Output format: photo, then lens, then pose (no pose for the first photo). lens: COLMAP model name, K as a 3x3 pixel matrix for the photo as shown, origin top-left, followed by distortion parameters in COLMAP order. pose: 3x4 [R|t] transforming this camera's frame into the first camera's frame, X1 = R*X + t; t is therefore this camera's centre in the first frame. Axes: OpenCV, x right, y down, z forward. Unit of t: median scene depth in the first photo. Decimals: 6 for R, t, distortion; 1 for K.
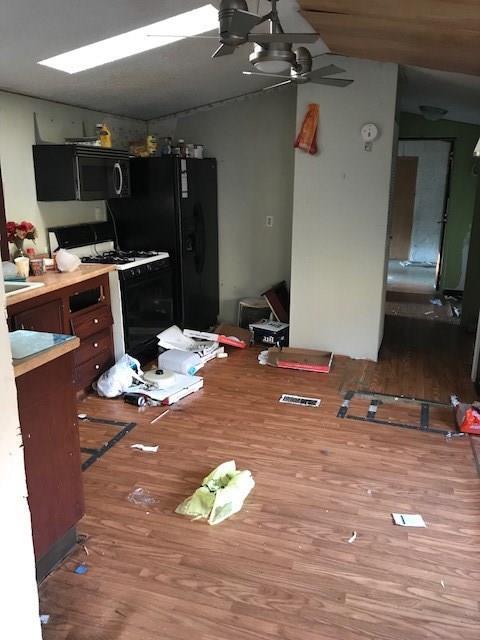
lens RADIAL K [[520.3, 0, 239.7], [0, 520.3, 319.3], [0, 0, 1]] dist [0.011302, -0.005672]
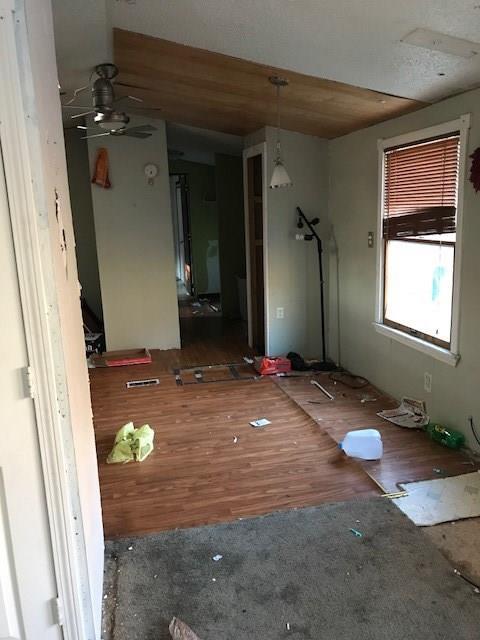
lens RADIAL K [[520.3, 0, 239.8], [0, 520.3, 316.3], [0, 0, 1]] dist [0.011302, -0.005672]
pose [[0.851129, -0.148518, 0.503510, -0.344026], [0.180322, 0.983498, -0.014717, 0.070785], [-0.493016, 0.103320, 0.863864, -0.241541]]
